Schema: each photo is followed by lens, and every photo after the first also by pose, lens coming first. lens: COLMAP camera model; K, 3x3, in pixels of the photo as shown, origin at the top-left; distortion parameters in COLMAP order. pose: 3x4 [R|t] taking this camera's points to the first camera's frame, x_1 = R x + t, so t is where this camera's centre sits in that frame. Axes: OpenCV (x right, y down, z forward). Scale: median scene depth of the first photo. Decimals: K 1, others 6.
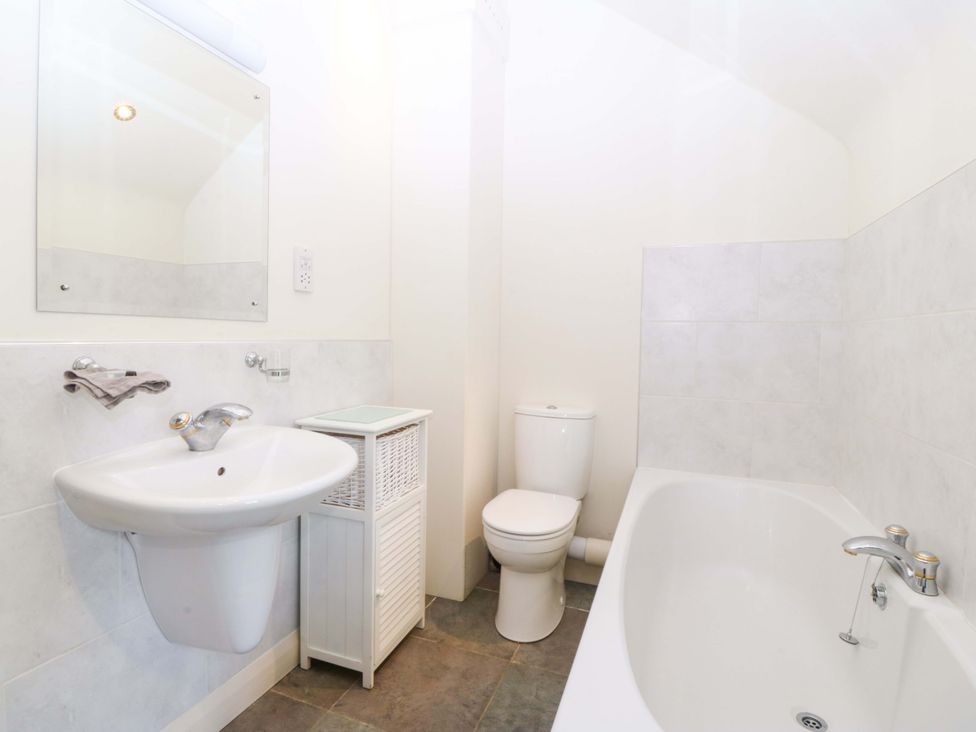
lens RADIAL K [[514.8, 0, 488.5], [0, 514.8, 362.3], [0, 0, 1]] dist [-0.012036, 0.001061]
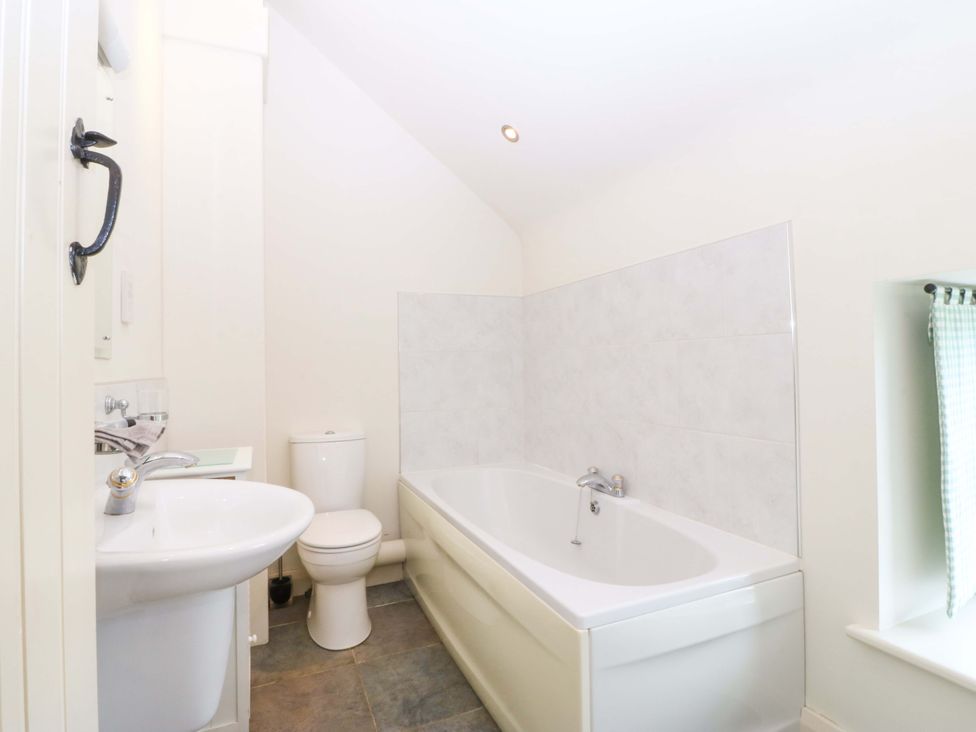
lens RADIAL K [[514.8, 0, 491.9], [0, 514.8, 365.6], [0, 0, 1]] dist [-0.012036, 0.001061]
pose [[0.712098, -0.032701, 0.701318, -0.484099], [0.068704, 0.997366, -0.023256, -0.005998], [-0.698710, 0.064744, 0.712469, -0.023009]]
